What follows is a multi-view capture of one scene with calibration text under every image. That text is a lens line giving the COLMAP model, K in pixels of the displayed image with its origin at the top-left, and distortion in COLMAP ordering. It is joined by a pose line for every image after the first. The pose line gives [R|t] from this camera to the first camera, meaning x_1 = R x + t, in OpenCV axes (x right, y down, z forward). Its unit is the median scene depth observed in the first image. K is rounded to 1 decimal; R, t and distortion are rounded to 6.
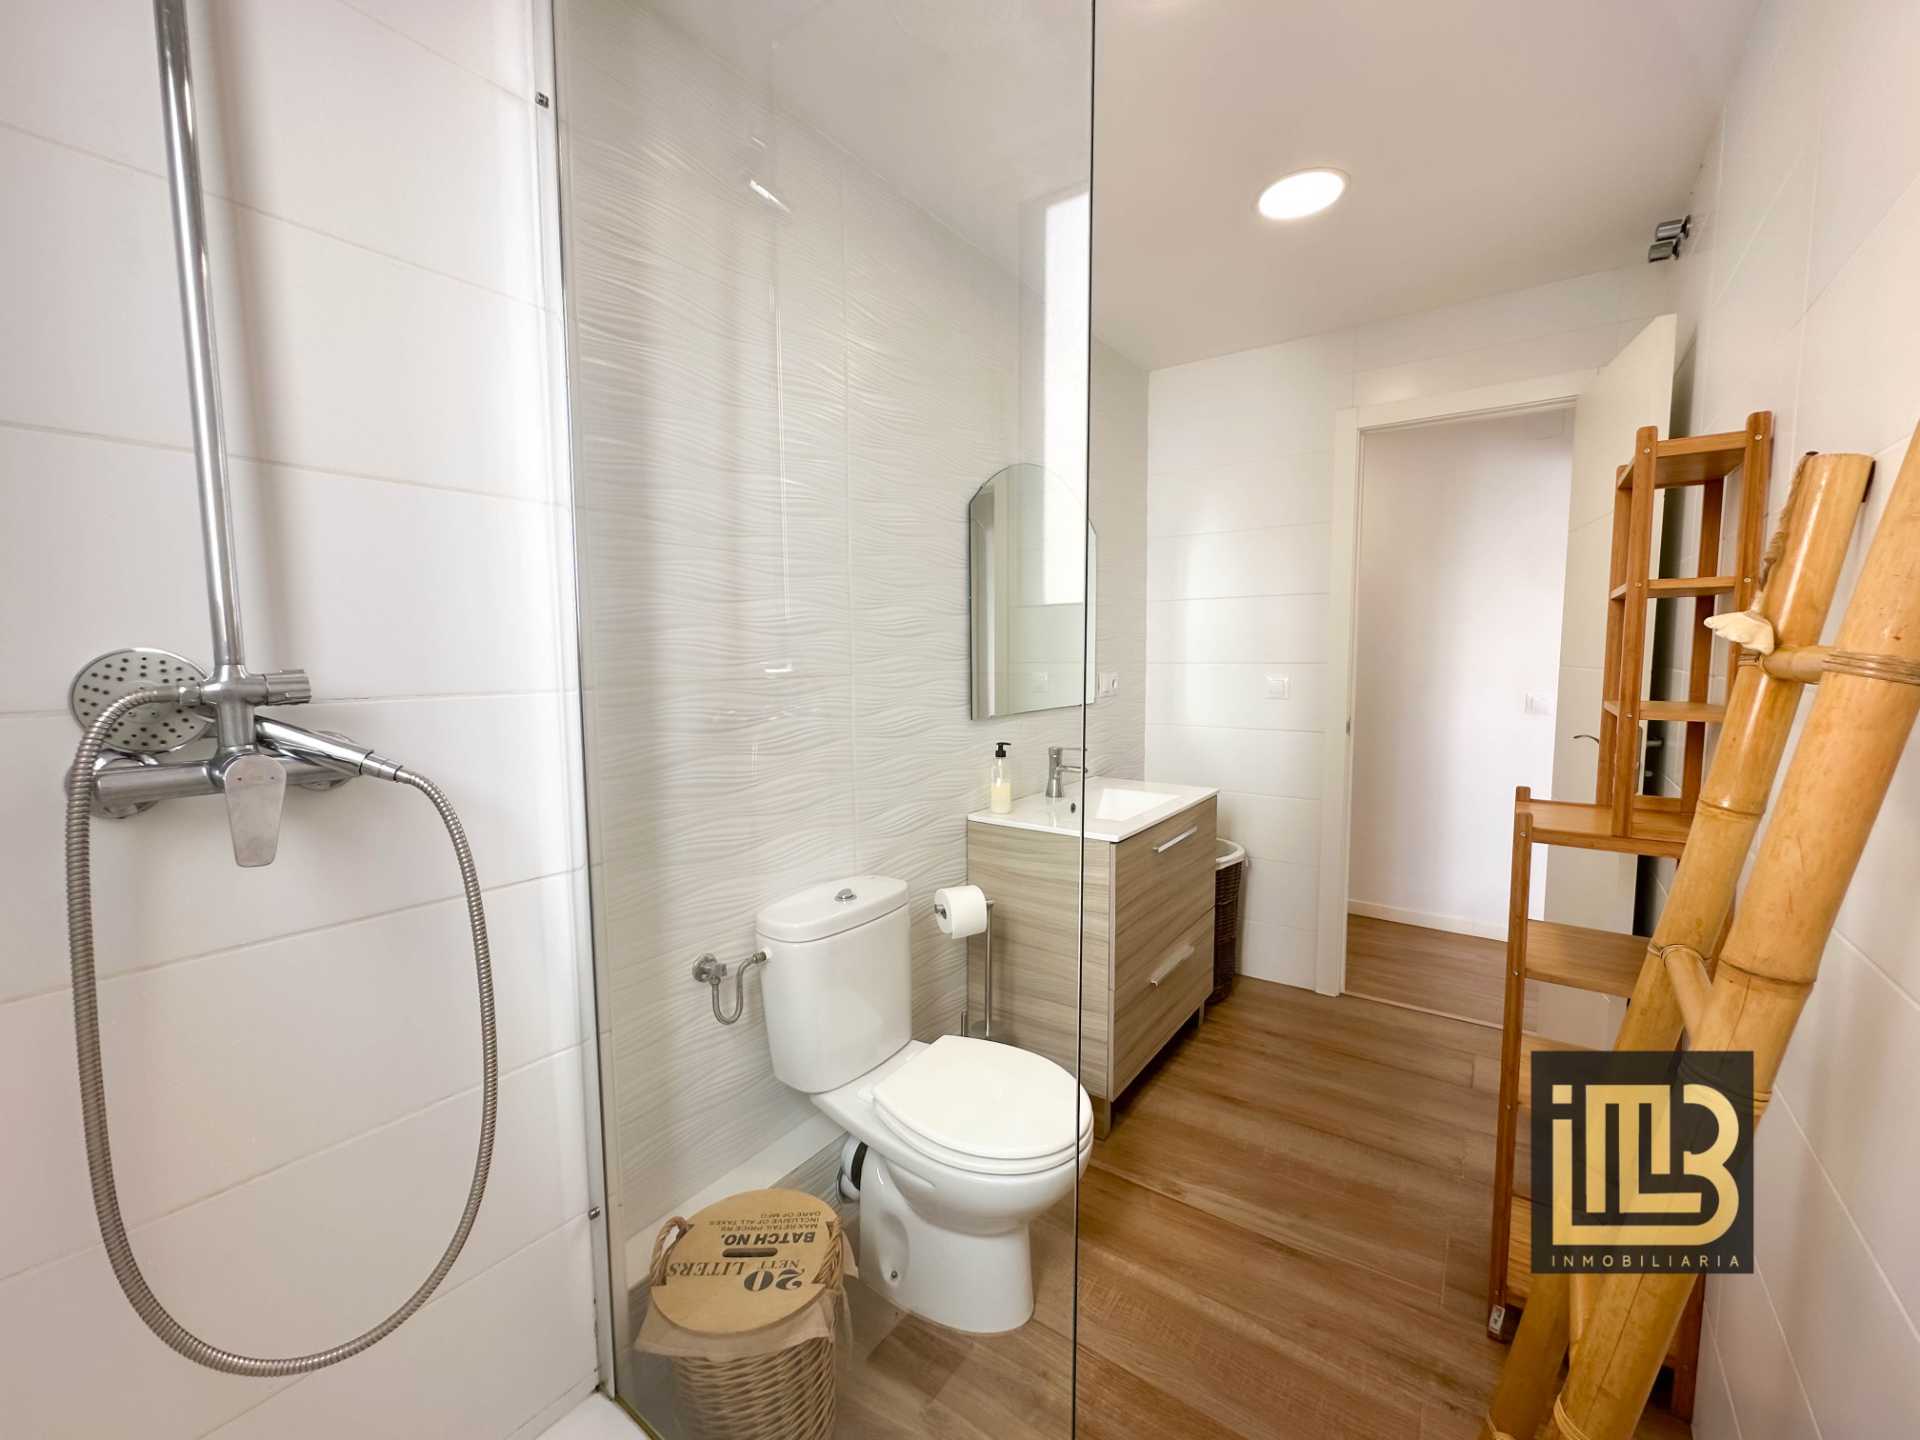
lens RADIAL K [[780.5, 0, 964.0], [0, 780.5, 722.0], [0, 0, 1]] dist [-0.007441, 0.002400]
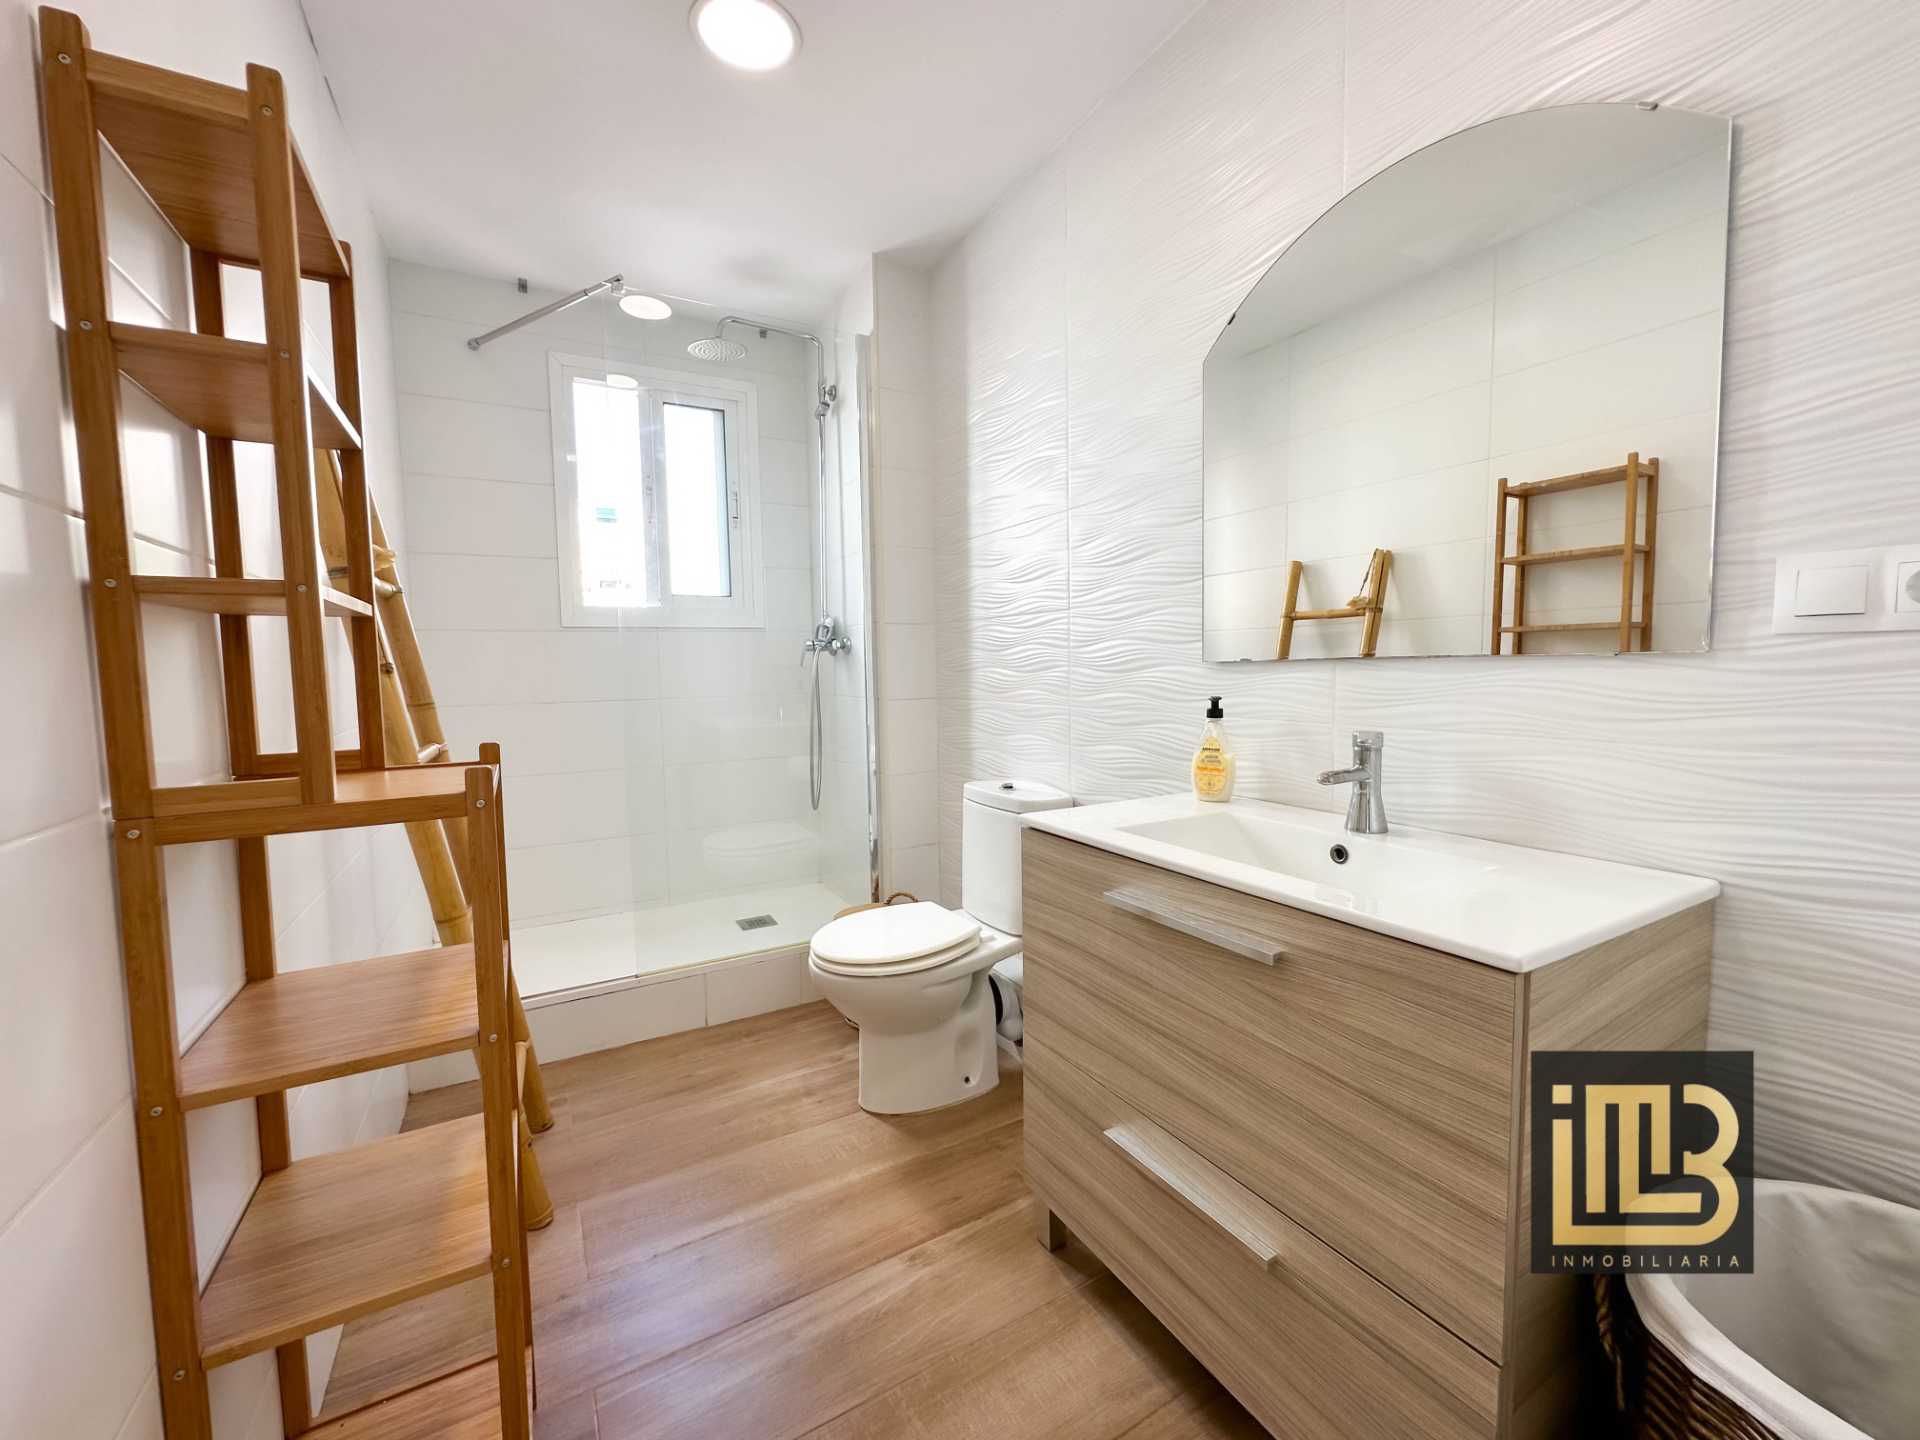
lens RADIAL K [[780.5, 0, 953.8], [0, 780.5, 716.5], [0, 0, 1]] dist [-0.007441, 0.002400]
pose [[-0.432044, 0.076756, -0.898580, 0.787624], [-0.055541, 0.992216, 0.111459, -0.019936], [0.900141, 0.098063, -0.424417, 1.132164]]
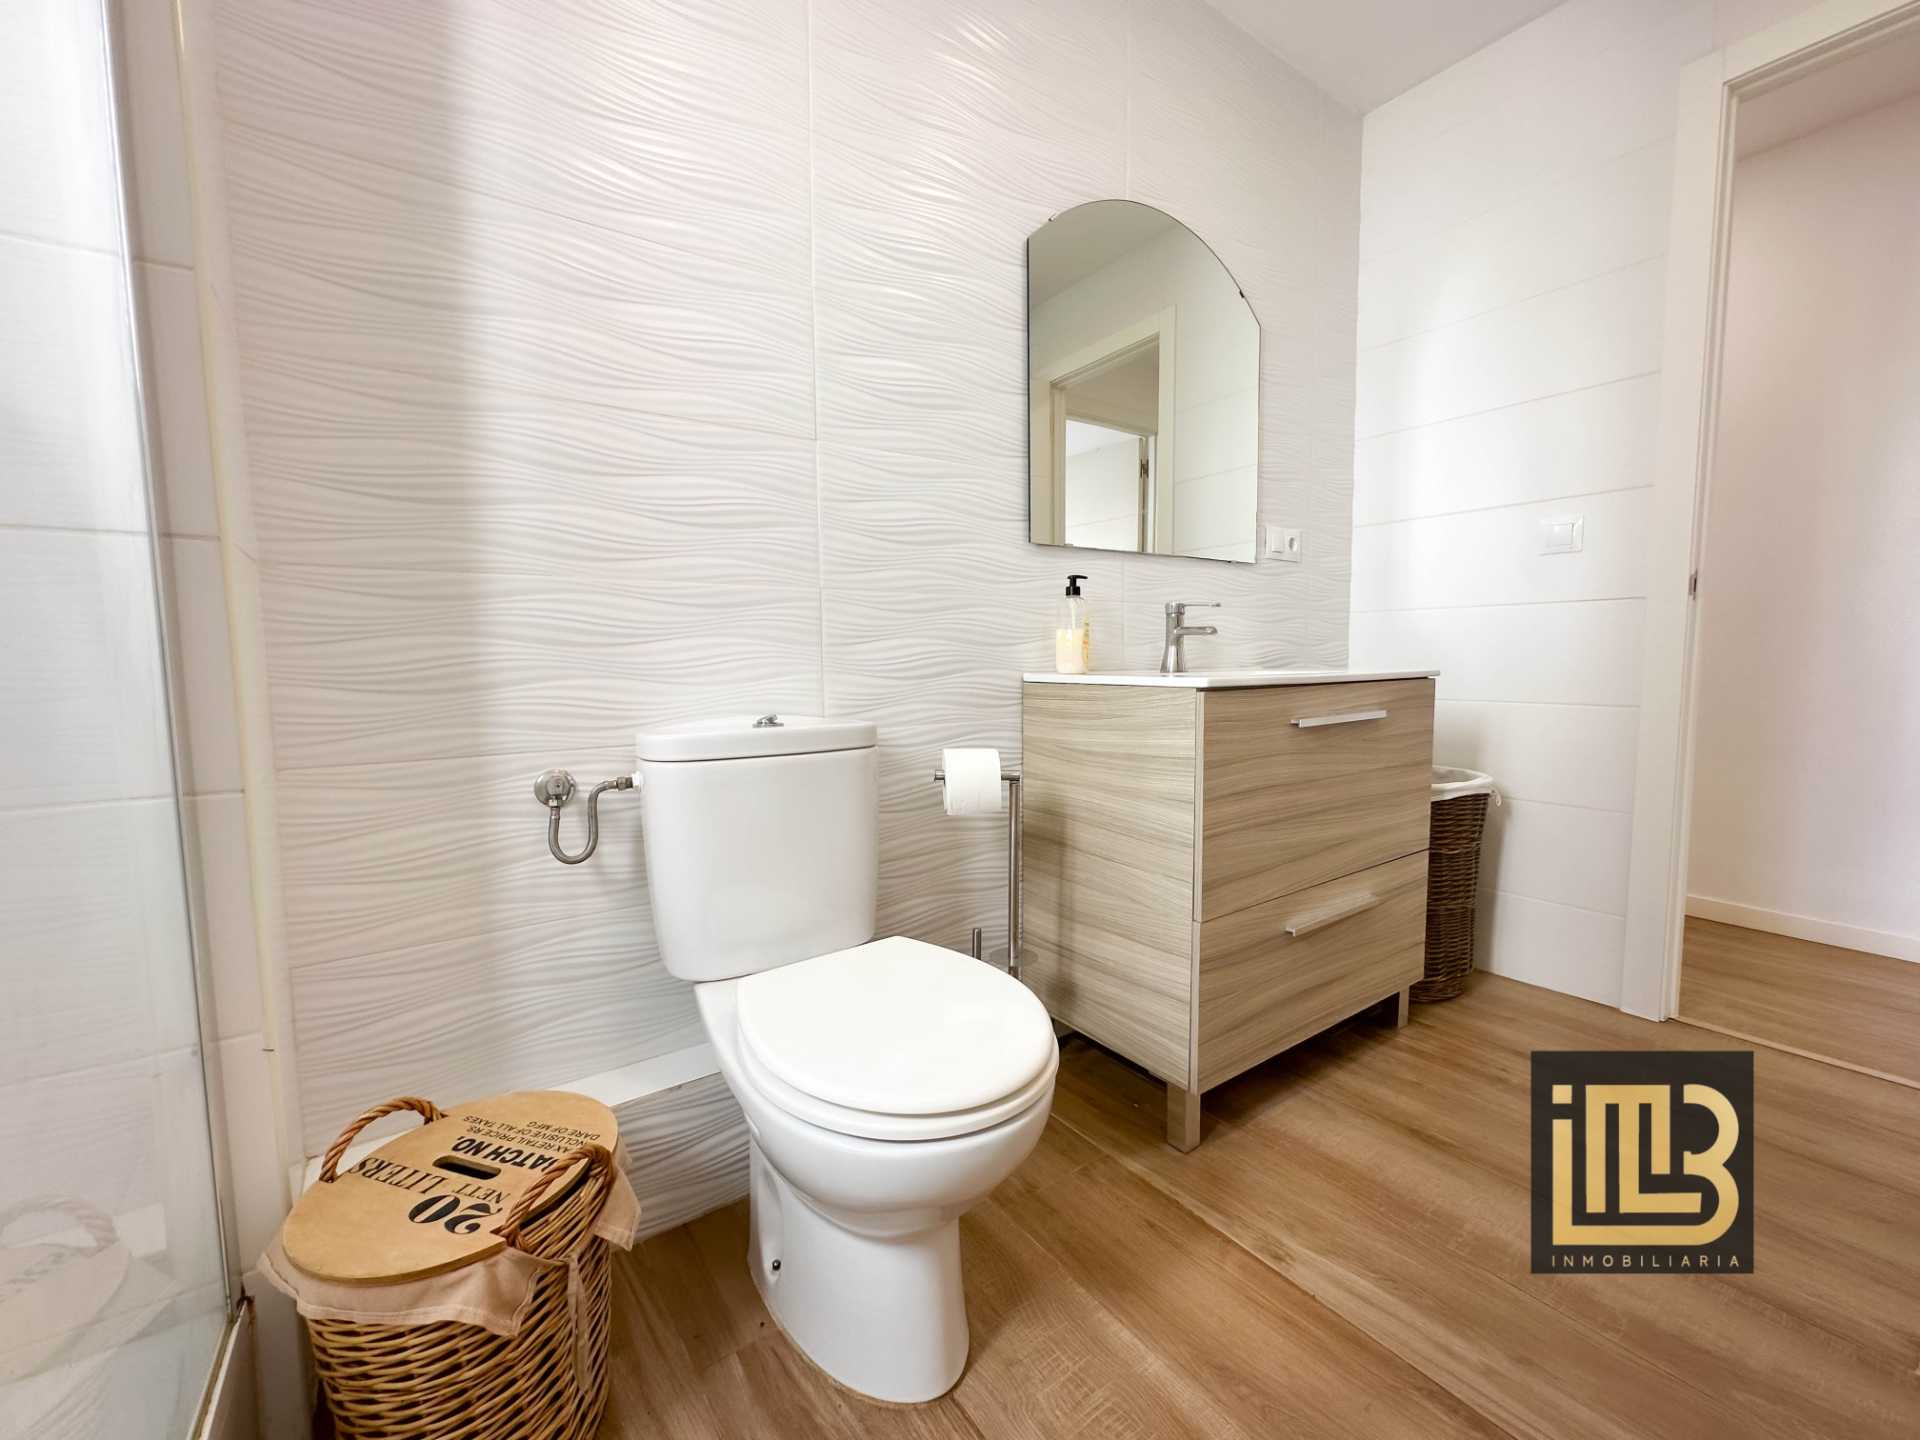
lens RADIAL K [[780.5, 0, 950.0], [0, 780.5, 715.4], [0, 0, 1]] dist [-0.007441, 0.002400]
pose [[0.942443, 0.027165, -0.333261, 0.192065], [-0.028644, 0.999590, 0.000475, 0.165629], [0.333137, 0.009098, 0.942835, 0.296697]]
